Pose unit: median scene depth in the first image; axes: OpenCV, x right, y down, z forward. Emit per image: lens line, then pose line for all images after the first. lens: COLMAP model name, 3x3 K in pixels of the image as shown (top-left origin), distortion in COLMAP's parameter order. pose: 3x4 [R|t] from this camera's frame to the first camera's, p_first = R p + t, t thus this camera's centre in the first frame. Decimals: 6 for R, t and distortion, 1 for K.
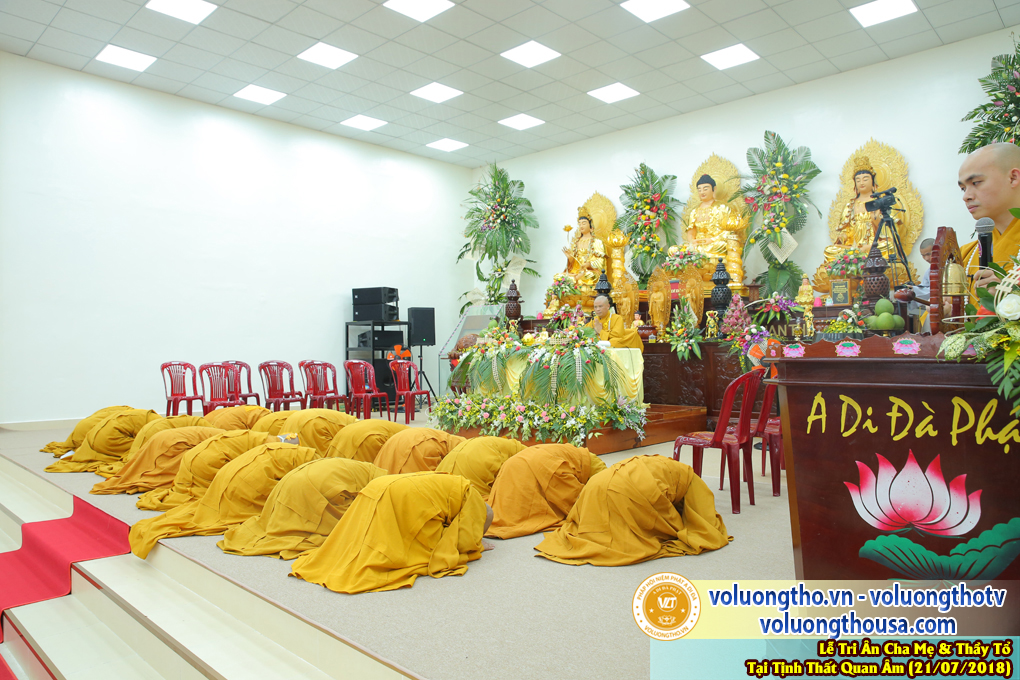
lens RADIAL K [[691.9, 0, 508.8], [0, 691.9, 335.6], [0, 0, 1]] dist [-0.103425, 0.076025]
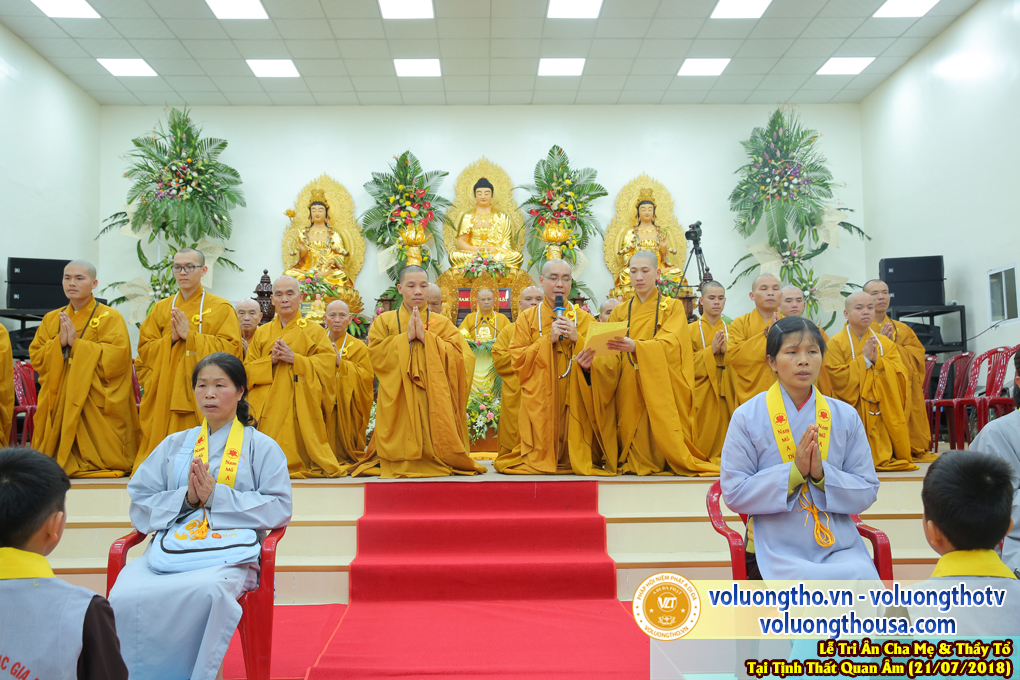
lens RADIAL K [[944.5, 0, 507.1], [0, 944.5, 338.8], [0, 0, 1]] dist [-0.016528, 0.000000]
pose [[0.708354, 0.054501, 0.703750, -0.573931], [-0.012273, 0.997815, -0.064921, 0.063513], [-0.705751, 0.037350, 0.707475, 0.081999]]
